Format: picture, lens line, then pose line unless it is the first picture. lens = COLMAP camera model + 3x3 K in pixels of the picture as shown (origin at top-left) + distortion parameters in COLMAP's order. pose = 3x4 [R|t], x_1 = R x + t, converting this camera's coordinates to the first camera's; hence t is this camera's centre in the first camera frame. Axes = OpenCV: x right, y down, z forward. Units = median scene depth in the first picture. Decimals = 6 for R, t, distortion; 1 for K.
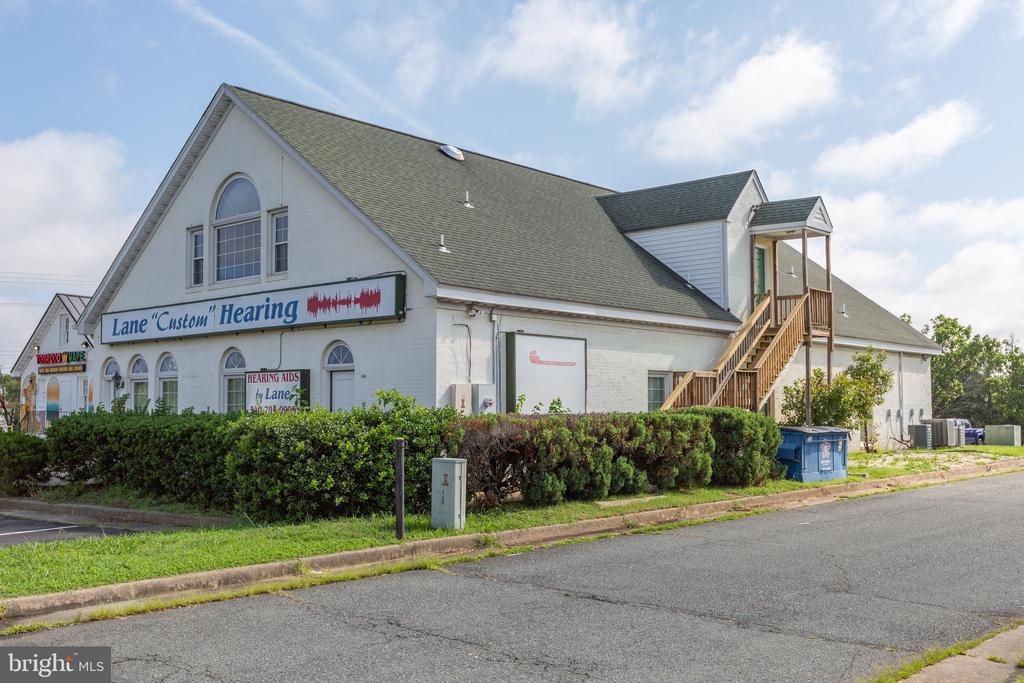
lens RADIAL K [[1048.0, 0, 510.8], [0, 1048.0, 341.2], [0, 0, 1]] dist [-0.015170, 0.000000]
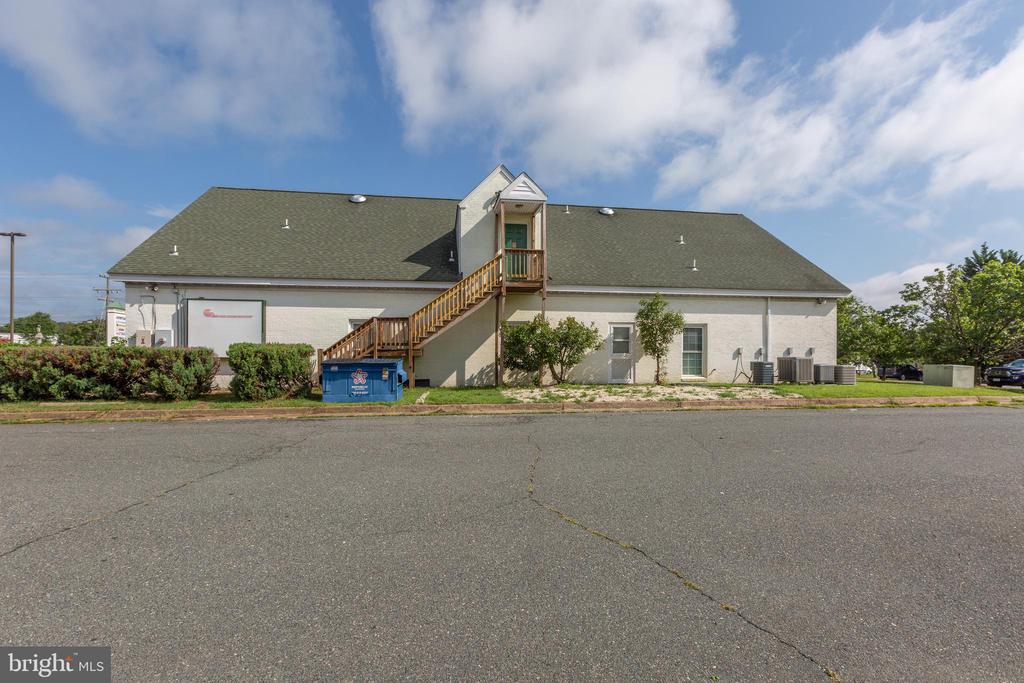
lens RADIAL K [[477.0, 0, 513.2], [0, 477.0, 348.3], [0, 0, 1]] dist [-0.001991, -0.000088]
pose [[0.752391, -0.000147, -0.658717, 0.757440], [0.038667, 0.998285, 0.043943, 0.048216], [0.657581, -0.058533, 0.751106, 0.654892]]
